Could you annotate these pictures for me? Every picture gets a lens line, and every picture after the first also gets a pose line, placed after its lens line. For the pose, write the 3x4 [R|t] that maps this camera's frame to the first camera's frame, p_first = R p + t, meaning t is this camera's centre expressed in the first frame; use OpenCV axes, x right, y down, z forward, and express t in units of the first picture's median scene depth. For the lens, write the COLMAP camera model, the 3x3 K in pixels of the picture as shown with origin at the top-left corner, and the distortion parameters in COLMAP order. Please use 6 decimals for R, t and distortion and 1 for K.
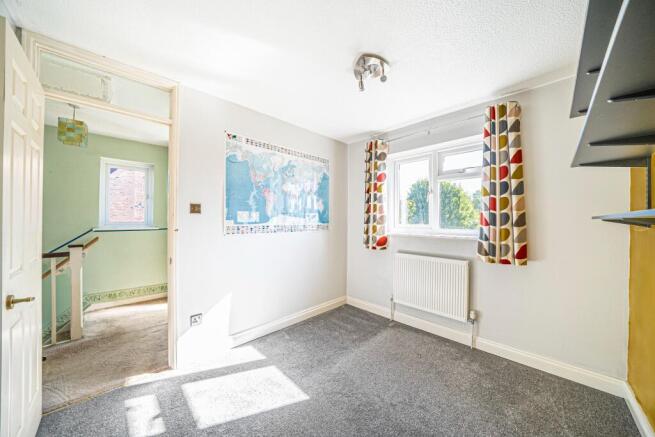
lens RADIAL K [[223.1, 0, 326.4], [0, 223.1, 218.9], [0, 0, 1]] dist [-0.021018, 0.000234]
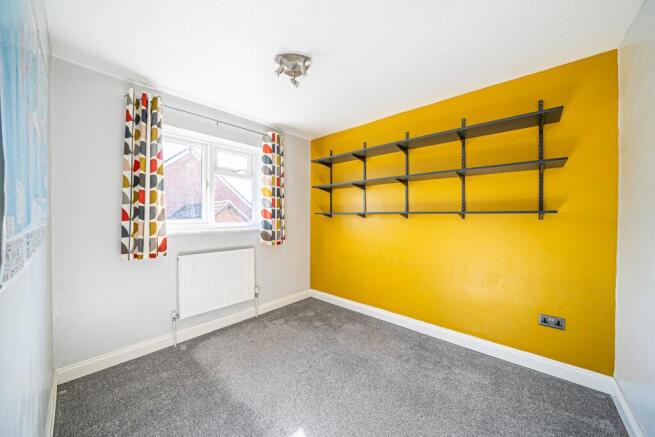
lens RADIAL K [[234.7, 0, 325.6], [0, 234.7, 215.6], [0, 0, 1]] dist [-0.000029, 0.000009]
pose [[-0.052474, -0.009510, 0.998577, -0.590410], [-0.008347, 0.999924, 0.009084, -0.003592], [-0.998587, -0.007859, -0.052549, 0.583229]]
